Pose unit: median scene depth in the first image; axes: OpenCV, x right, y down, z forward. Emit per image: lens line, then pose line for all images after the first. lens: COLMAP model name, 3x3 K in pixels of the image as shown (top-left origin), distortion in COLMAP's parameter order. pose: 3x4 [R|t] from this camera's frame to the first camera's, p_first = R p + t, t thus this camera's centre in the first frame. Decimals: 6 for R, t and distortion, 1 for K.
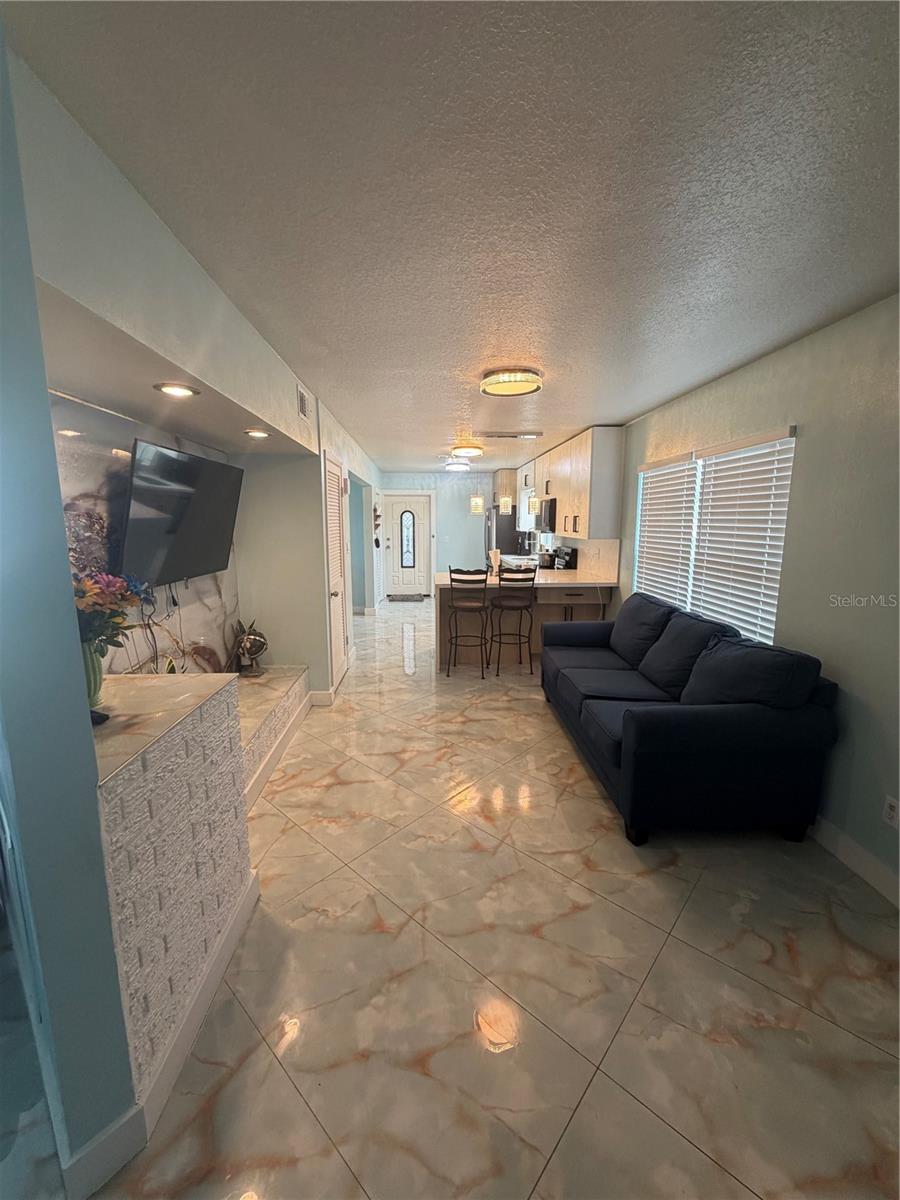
lens RADIAL K [[480.5, 0, 441.6], [0, 480.5, 599.3], [0, 0, 1]] dist [0.003115, 0.000863]
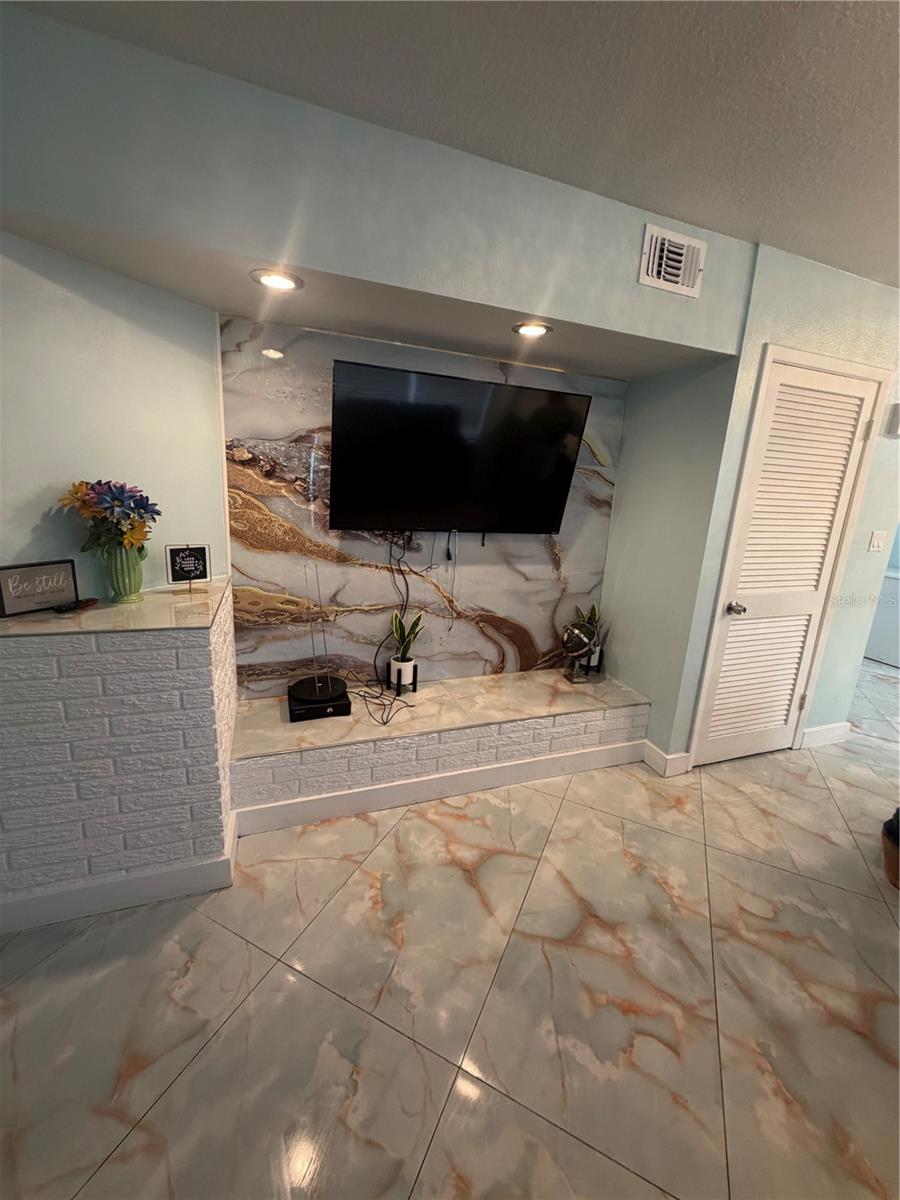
lens RADIAL K [[480.5, 0, 452.6], [0, 480.5, 593.9], [0, 0, 1]] dist [0.003115, 0.000863]
pose [[0.307146, 0.238193, -0.921371, 0.266988], [-0.212095, 0.960953, 0.177722, -0.080002], [0.927727, 0.140832, 0.345673, 0.654291]]
